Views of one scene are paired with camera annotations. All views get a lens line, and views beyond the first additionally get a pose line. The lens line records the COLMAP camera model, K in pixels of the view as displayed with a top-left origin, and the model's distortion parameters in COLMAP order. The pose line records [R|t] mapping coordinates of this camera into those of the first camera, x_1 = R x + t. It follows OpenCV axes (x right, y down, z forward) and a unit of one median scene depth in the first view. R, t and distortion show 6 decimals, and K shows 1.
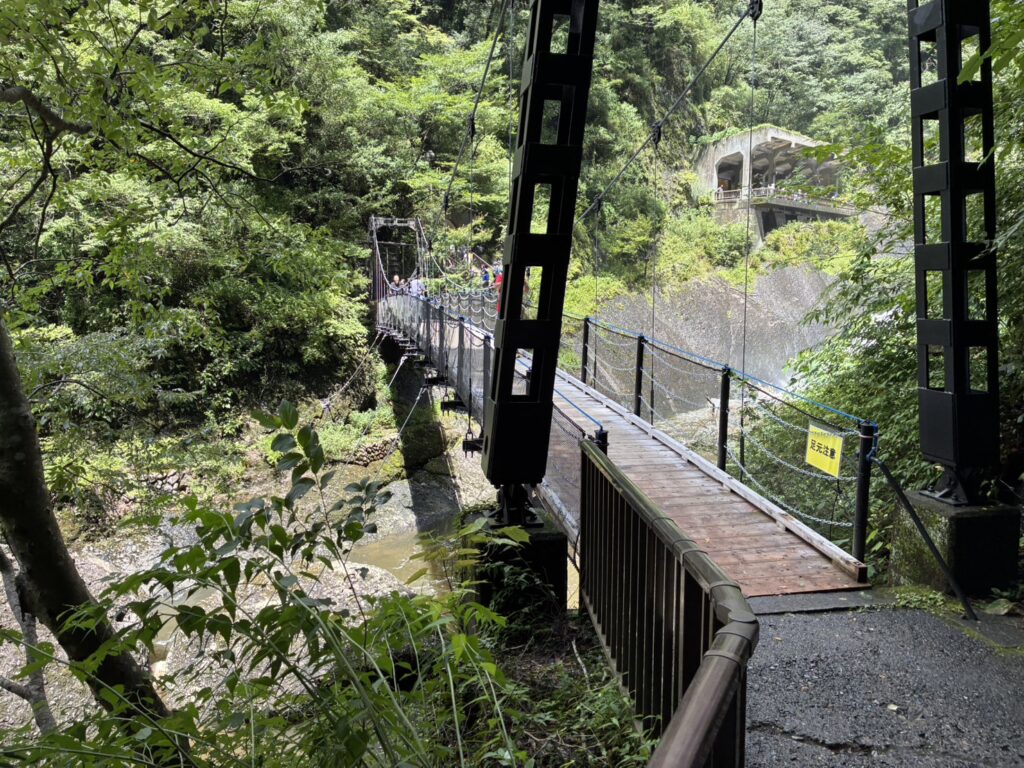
lens RADIAL K [[756.1, 0, 512.0], [0, 756.1, 384.0], [0, 0, 1]] dist [0.025648, -0.002184]
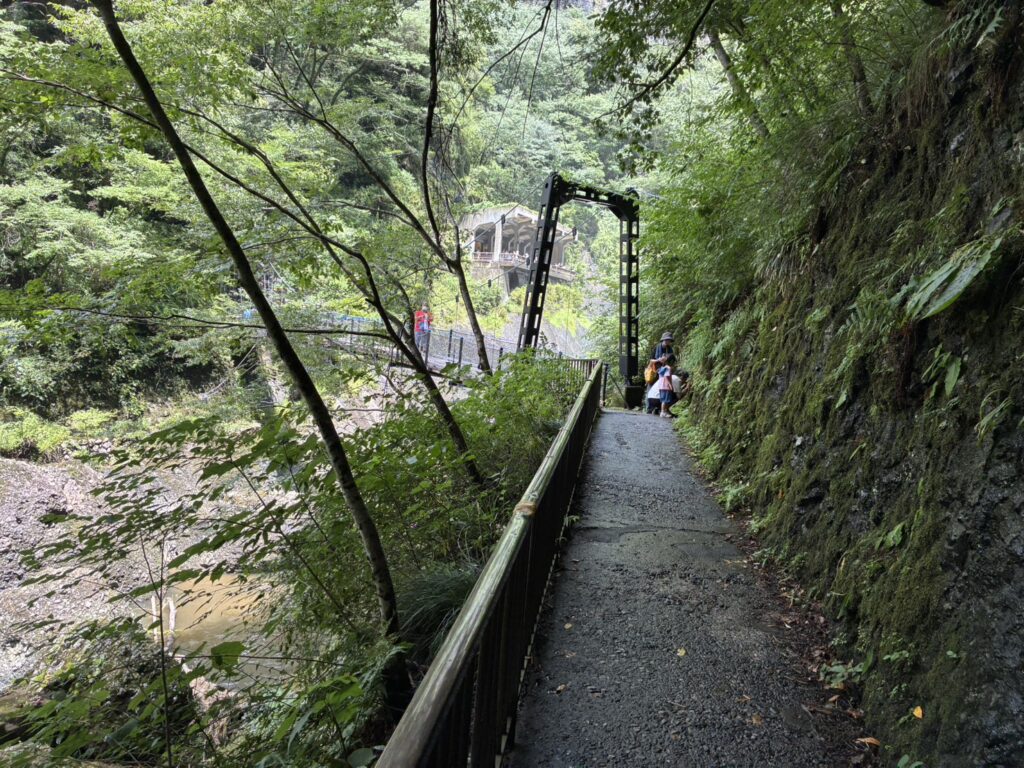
lens RADIAL K [[756.1, 0, 512.0], [0, 756.1, 384.0], [0, 0, 1]] dist [0.025648, -0.002184]
pose [[0.938708, 0.046770, 0.341527, -0.076626], [-0.028867, 0.997939, -0.057317, 0.023839], [-0.343503, 0.043945, 0.938123, -0.143796]]
